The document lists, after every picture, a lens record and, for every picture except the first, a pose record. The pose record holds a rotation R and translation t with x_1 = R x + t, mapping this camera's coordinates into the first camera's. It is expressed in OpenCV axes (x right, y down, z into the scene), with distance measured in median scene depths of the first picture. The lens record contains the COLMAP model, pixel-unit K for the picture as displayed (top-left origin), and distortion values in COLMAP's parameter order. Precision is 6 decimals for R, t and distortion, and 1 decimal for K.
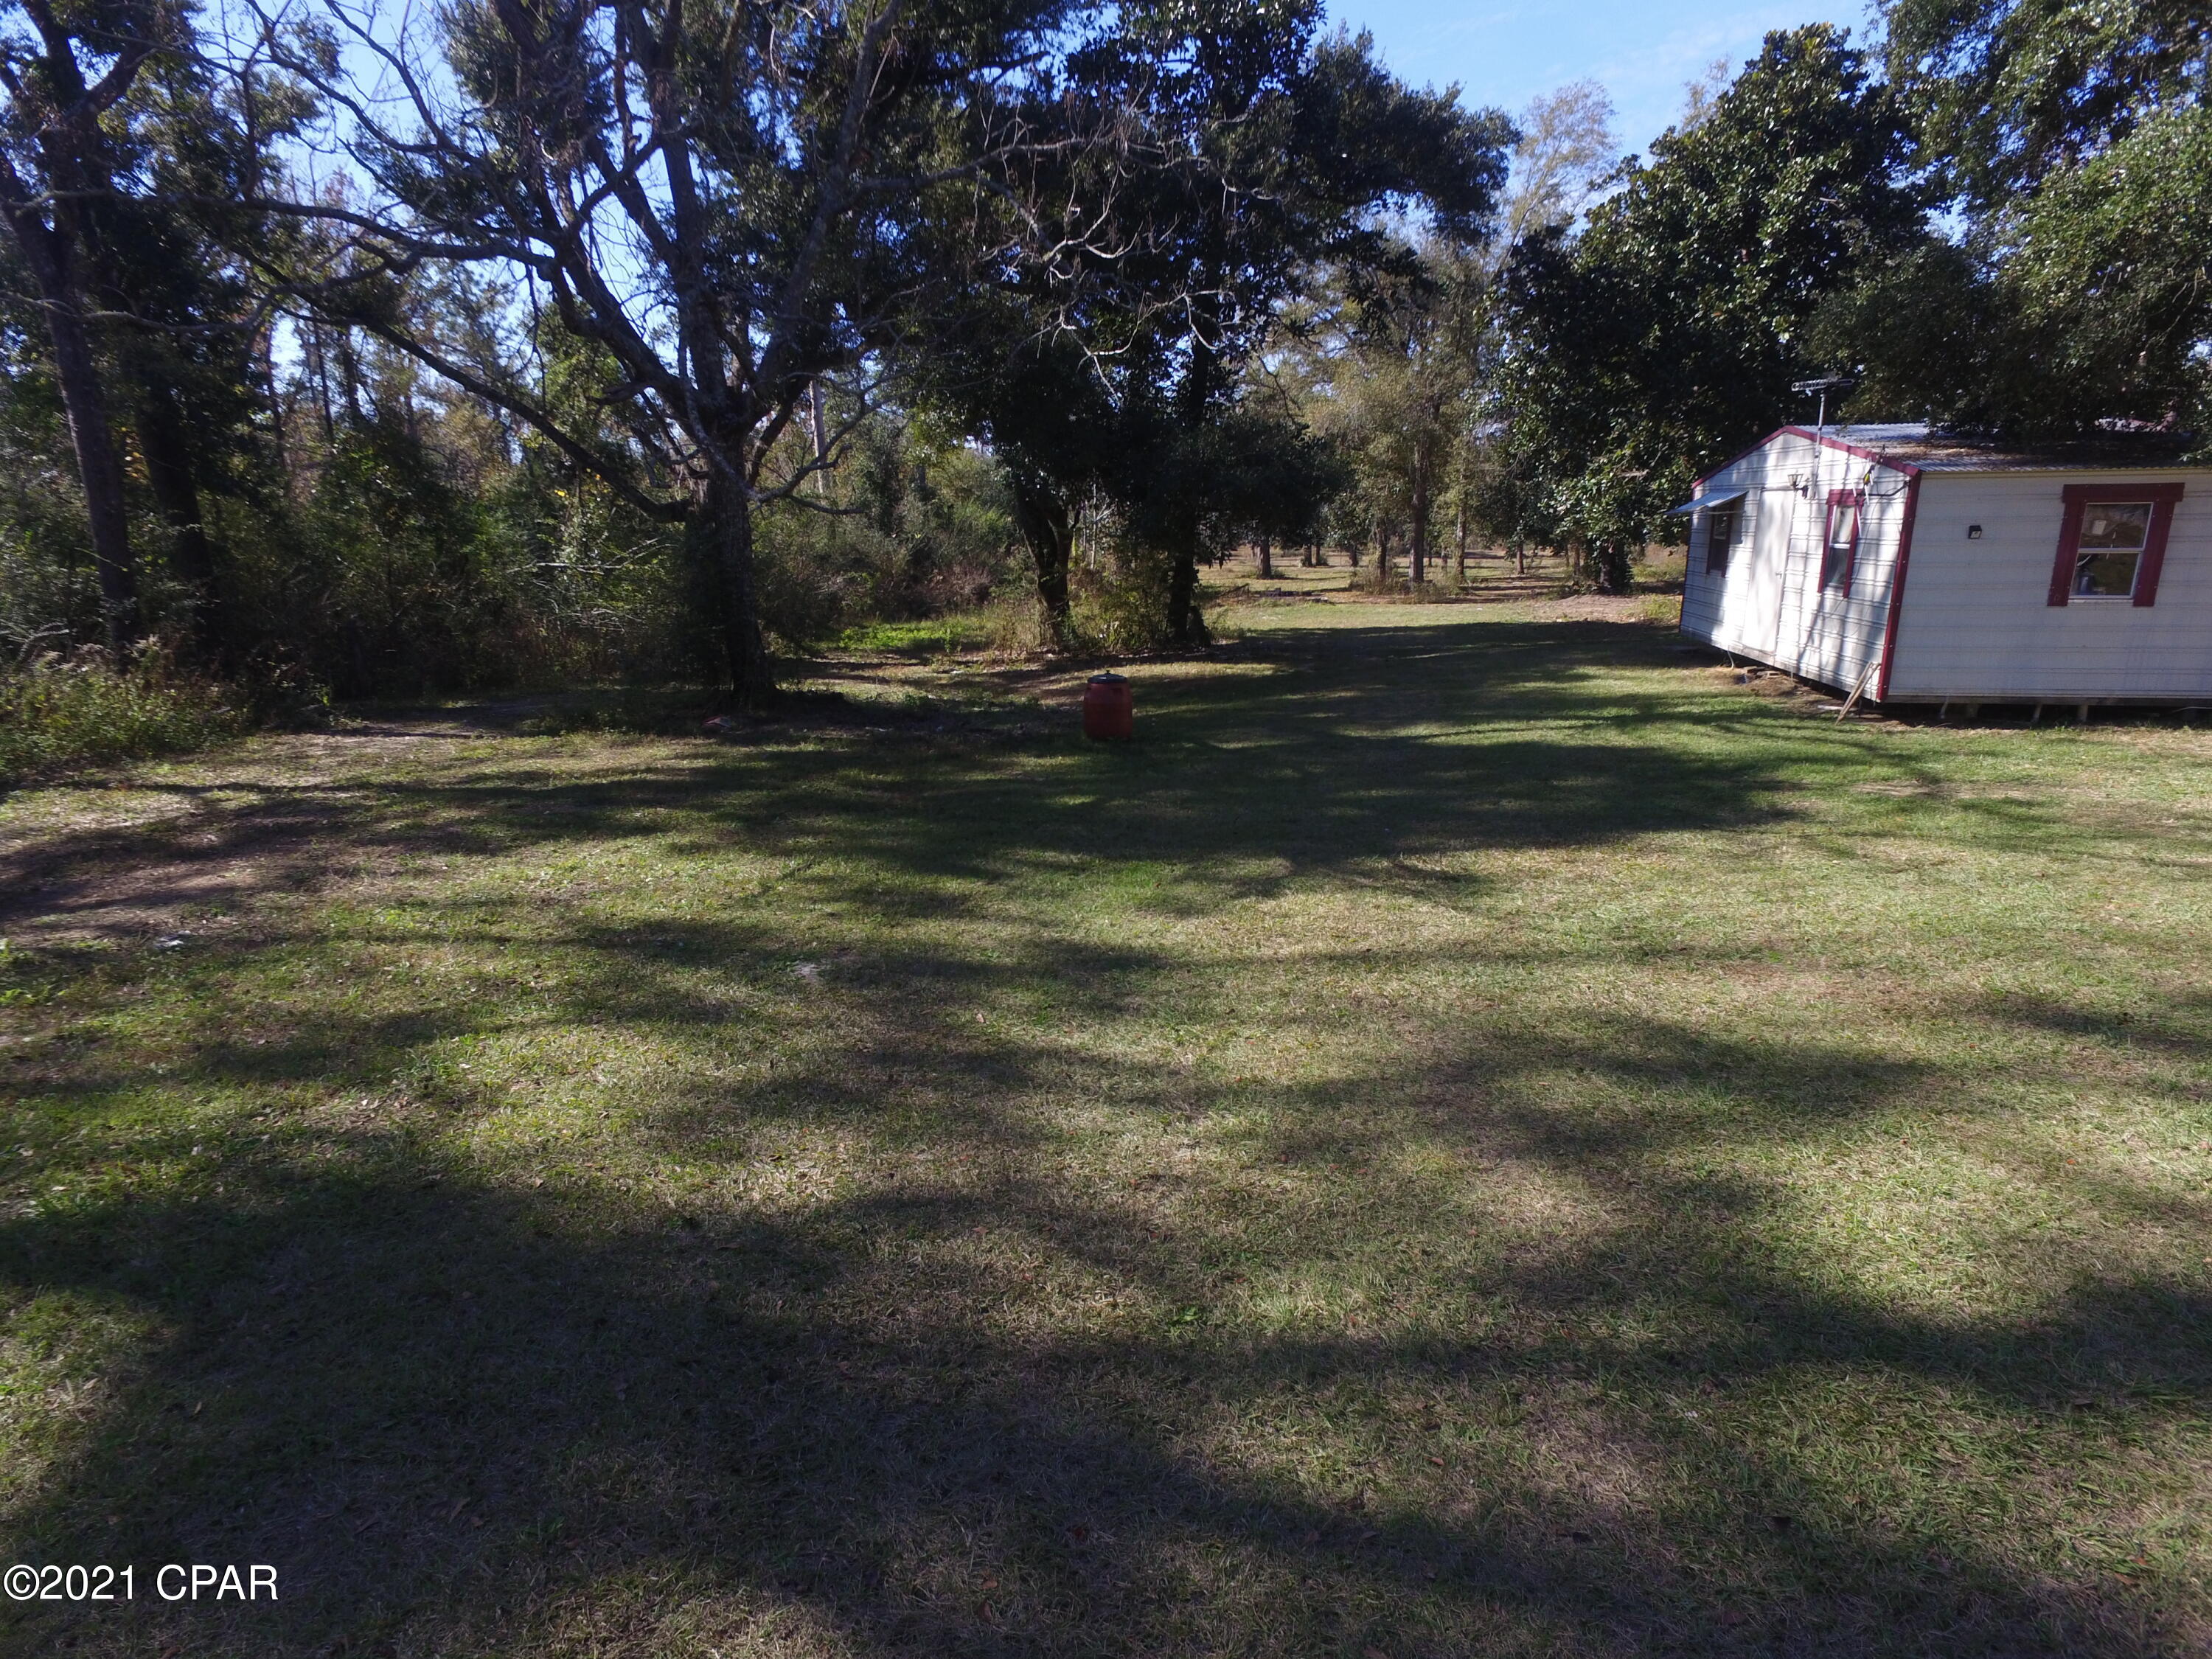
lens RADIAL K [[1287.4, 0, 1090.8], [0, 1287.4, 835.2], [0, 0, 1]] dist [-0.006348, 0.013738]
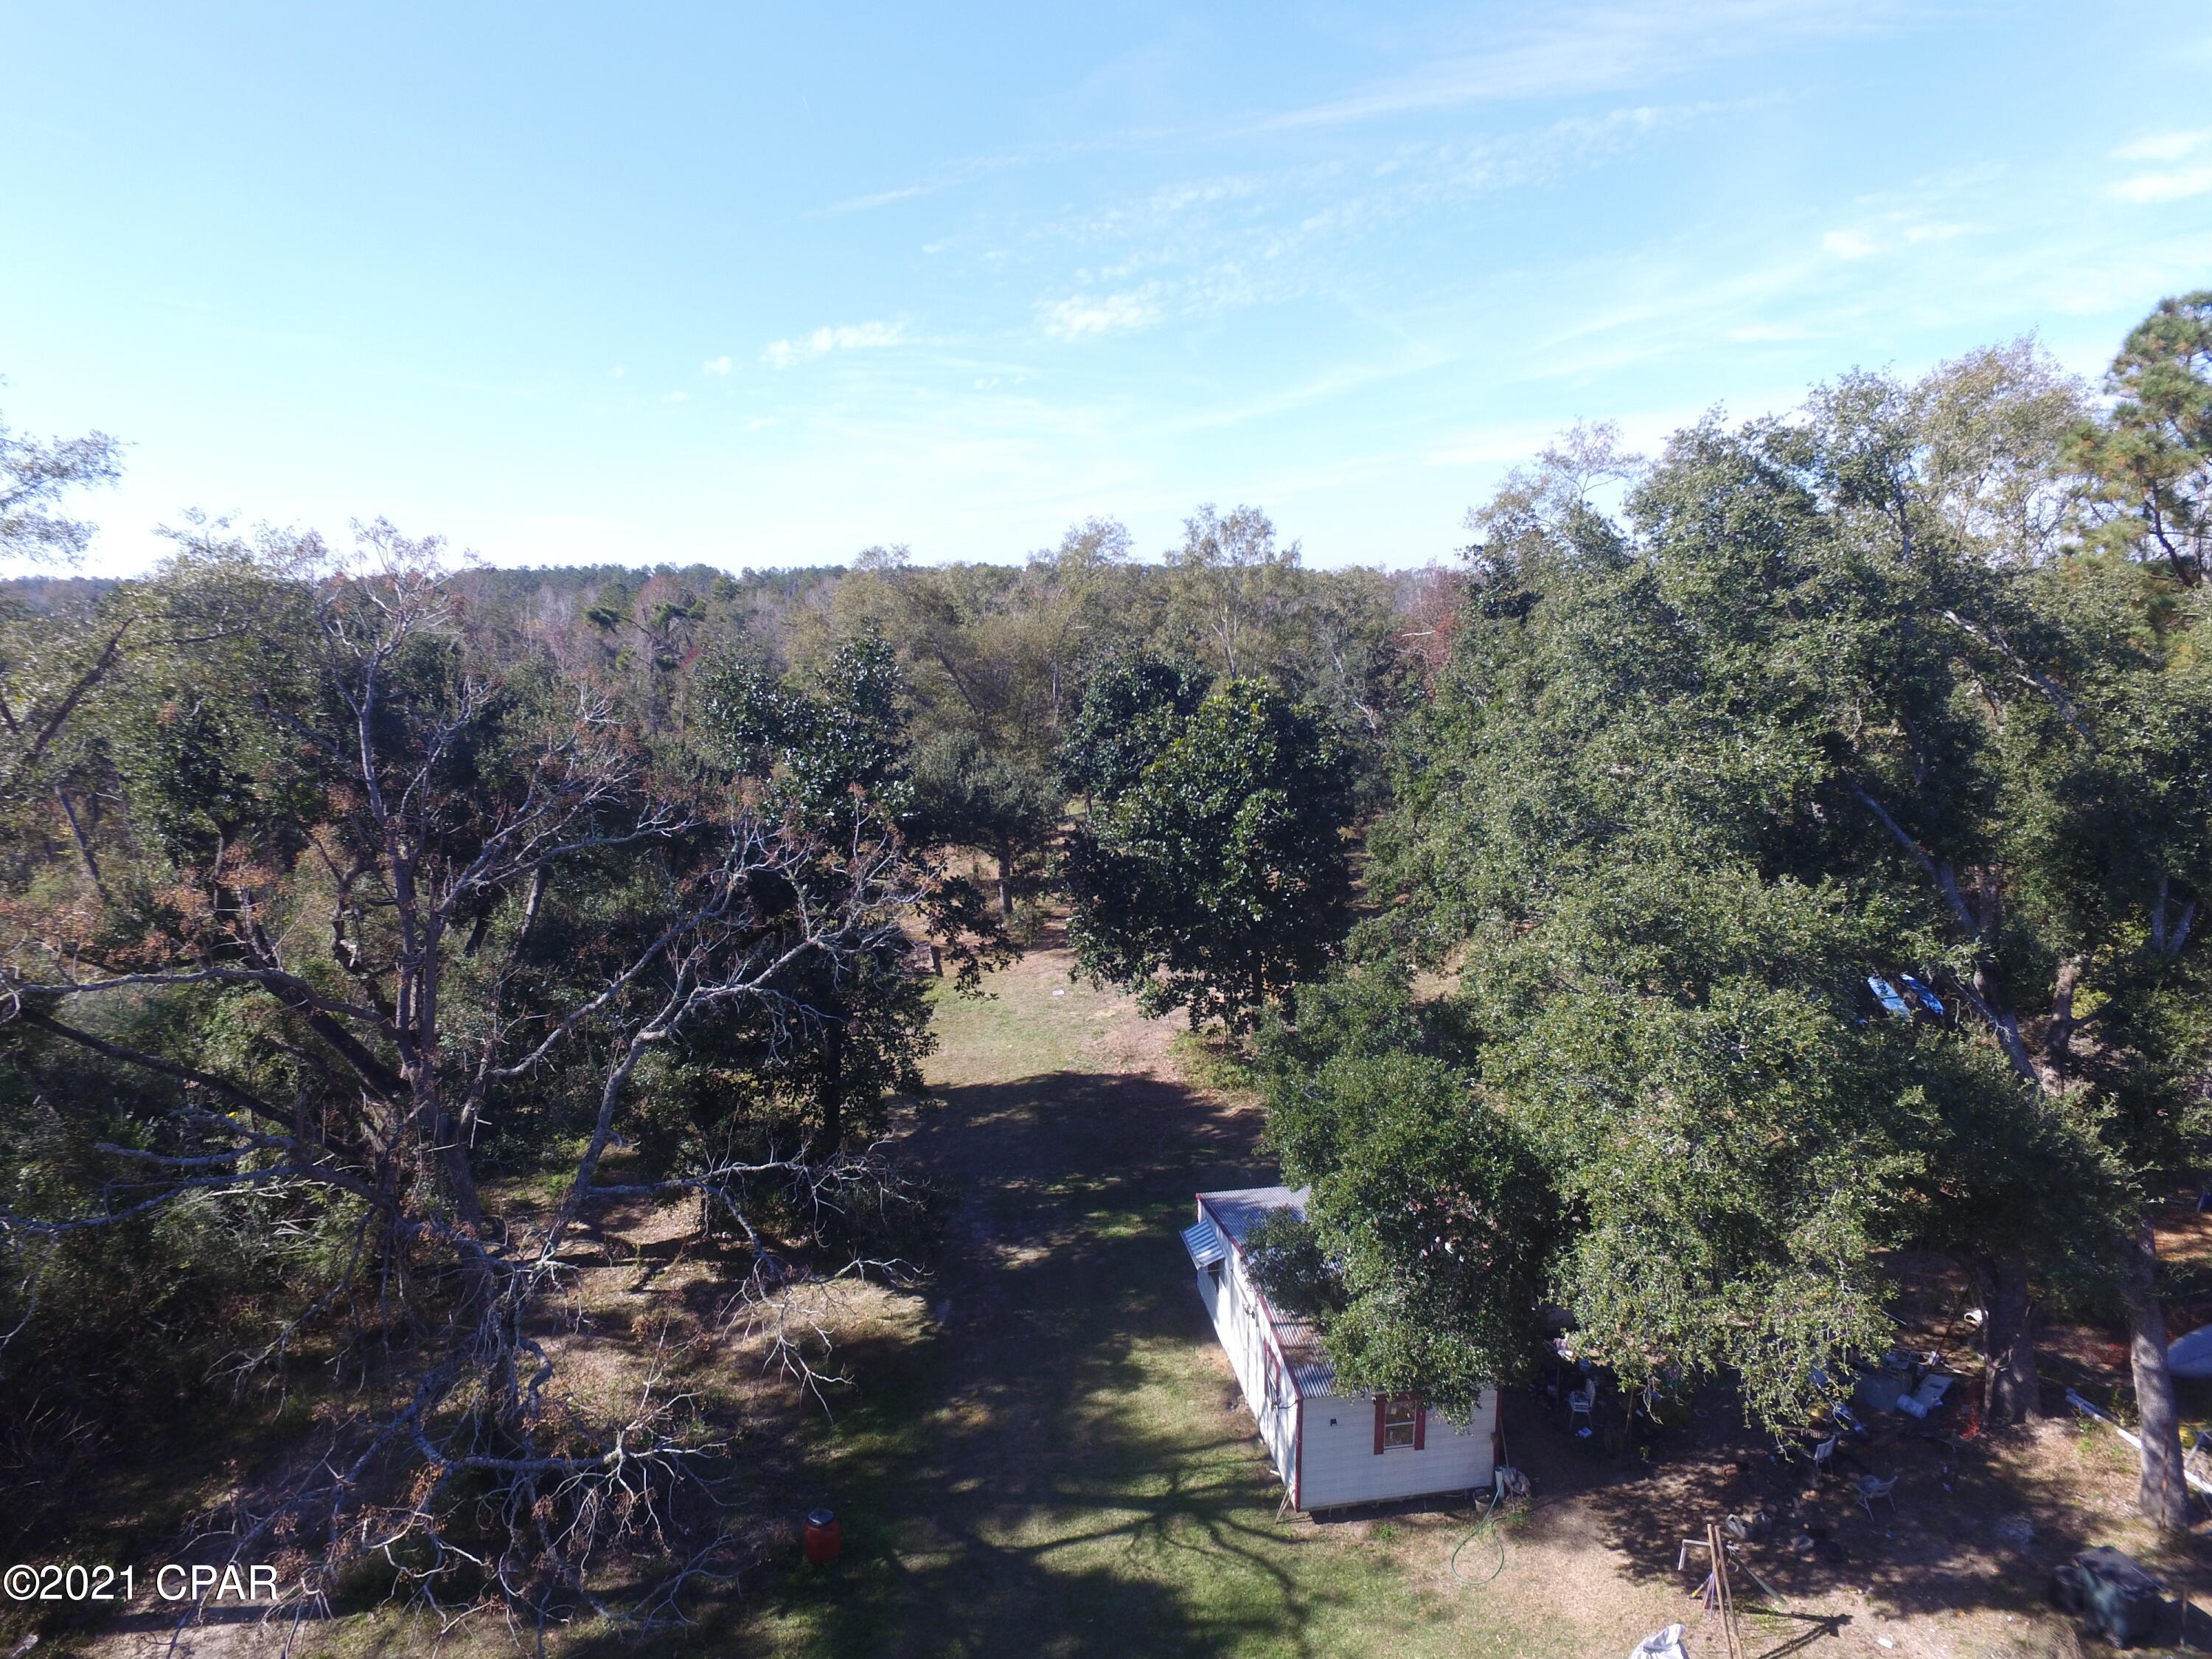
lens RADIAL K [[1287.4, 0, 1086.1], [0, 1287.4, 835.1], [0, 0, 1]] dist [-0.006348, 0.013738]
pose [[0.951217, -0.061896, 0.302250, -0.095558], [0.079966, 0.995652, -0.047771, -0.817965], [-0.297979, 0.069610, 0.952031, -0.523178]]
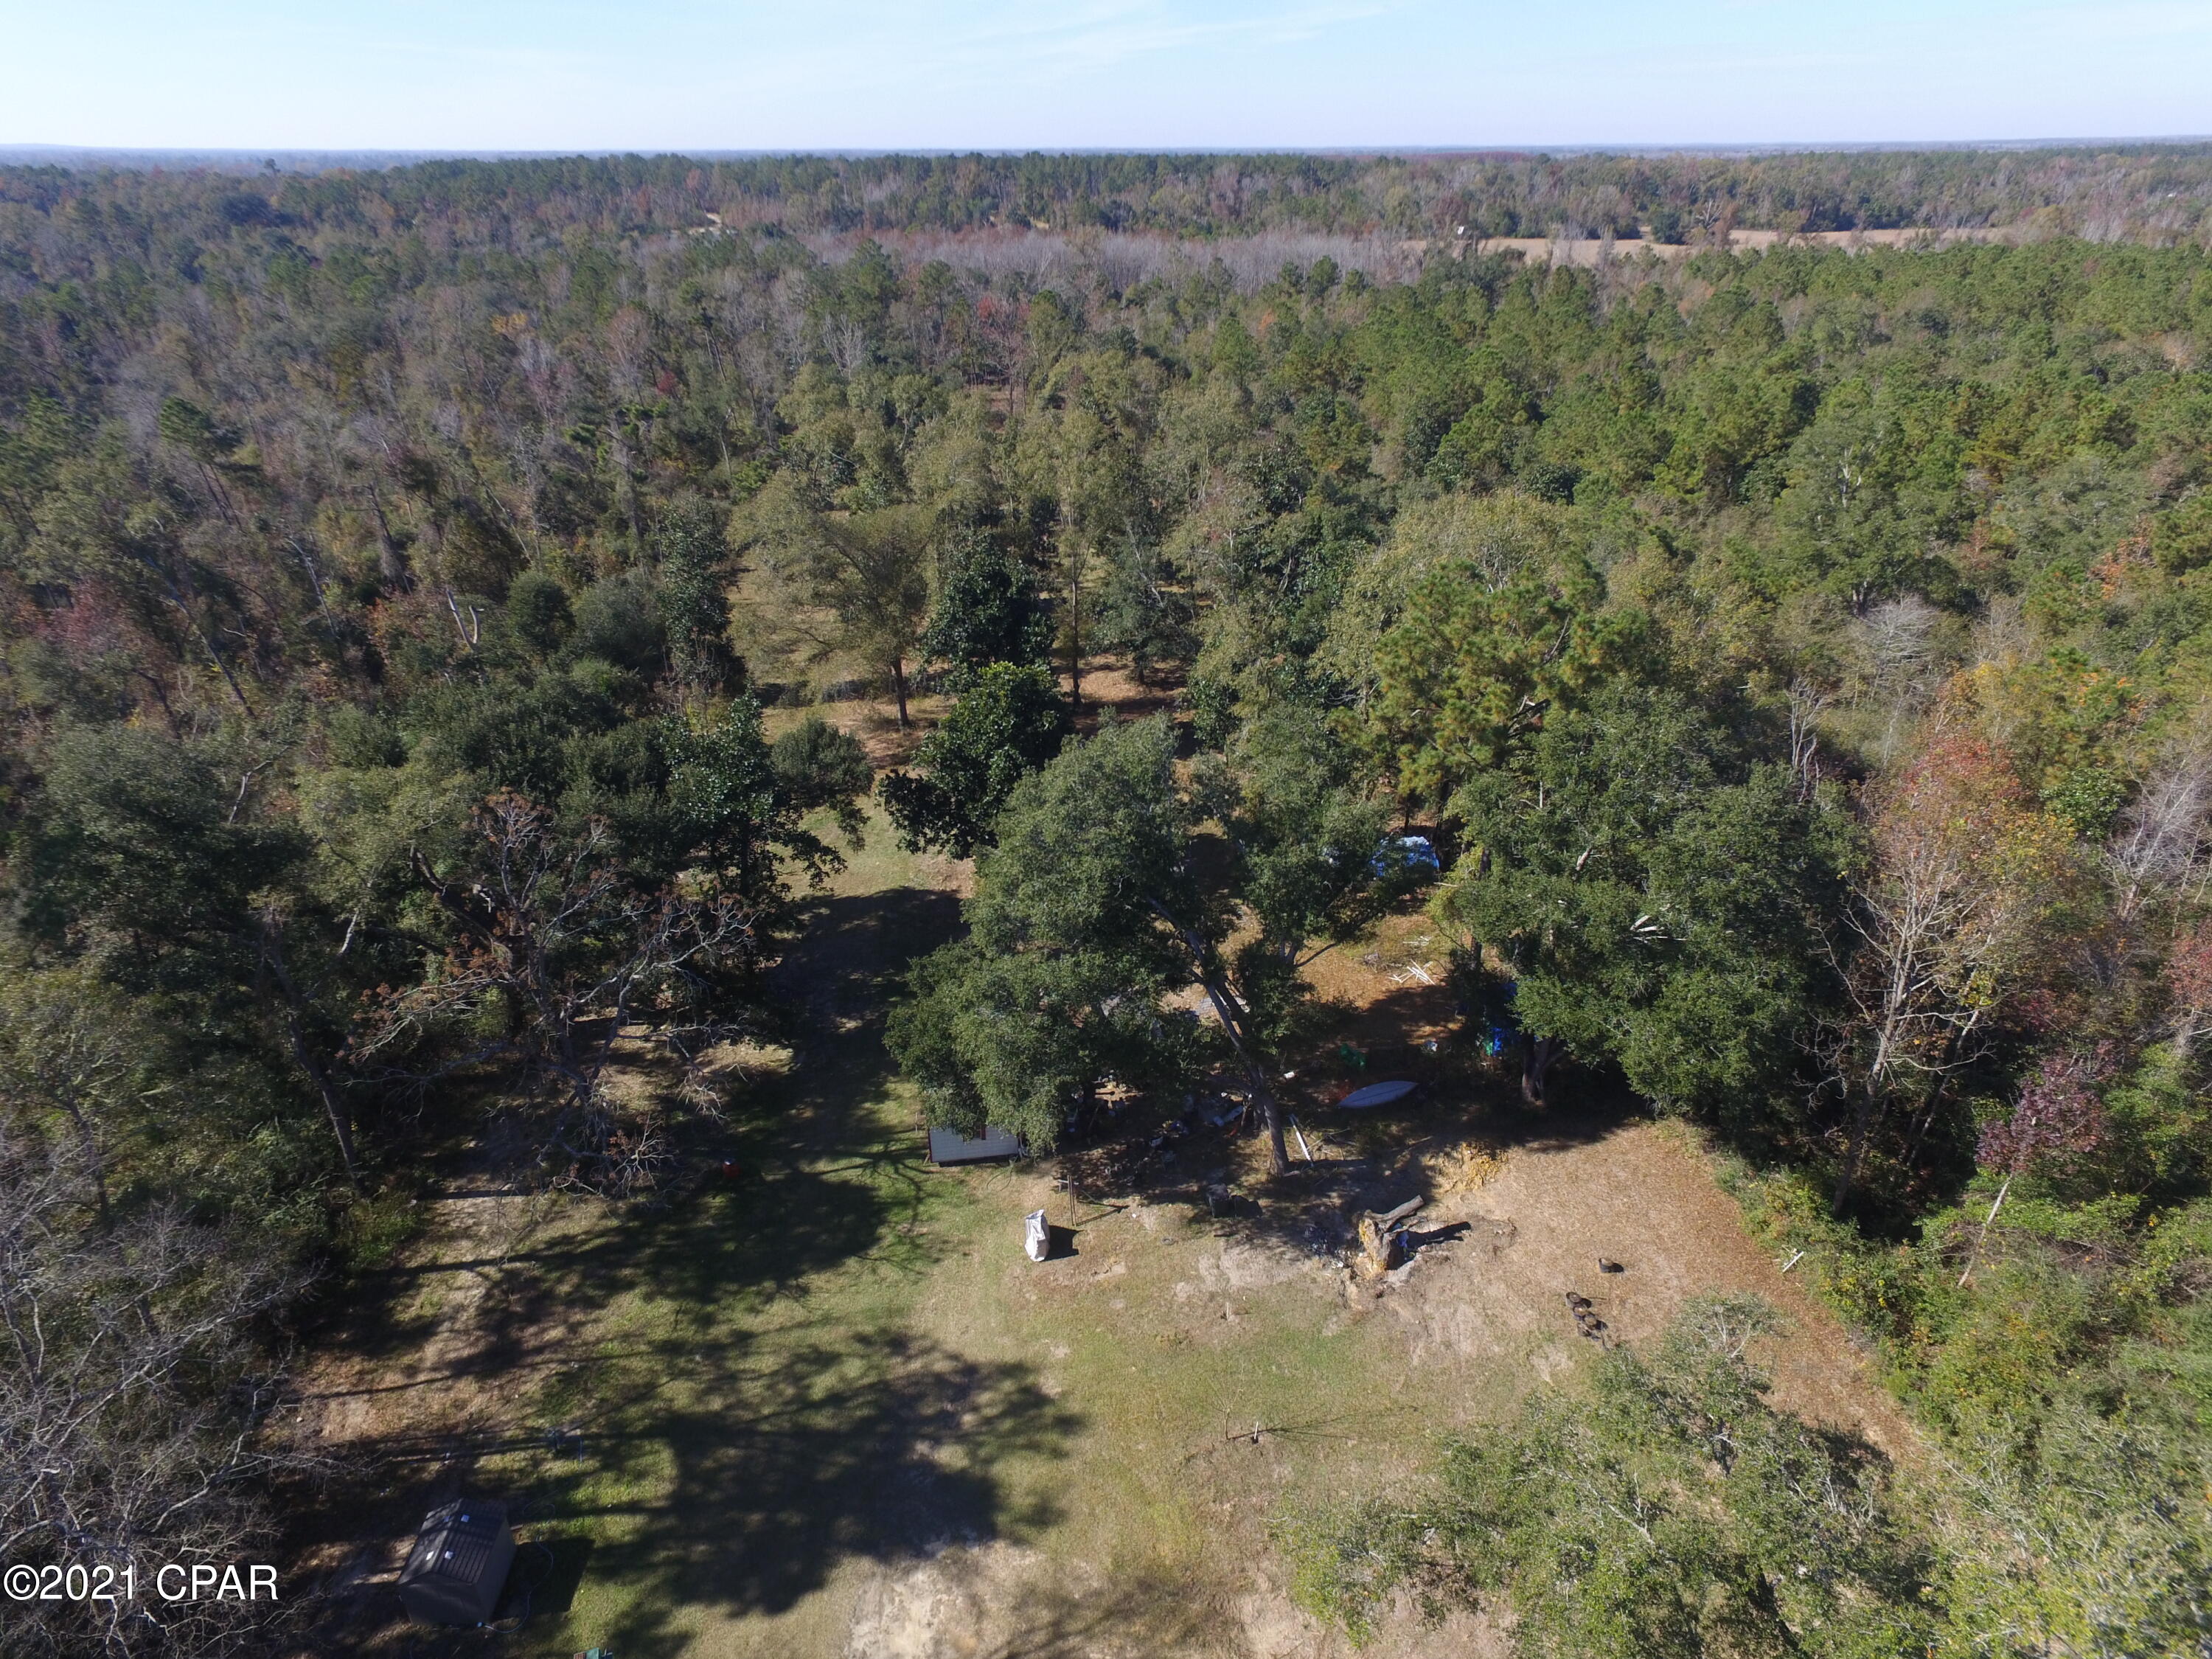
lens RADIAL K [[1287.4, 0, 1087.4], [0, 1287.4, 832.6], [0, 0, 1]] dist [-0.006348, 0.013738]
pose [[0.954964, -0.134548, 0.264462, 0.136236], [0.066541, 0.965690, 0.251027, -1.811765], [-0.289164, -0.222124, 0.931153, -2.322804]]
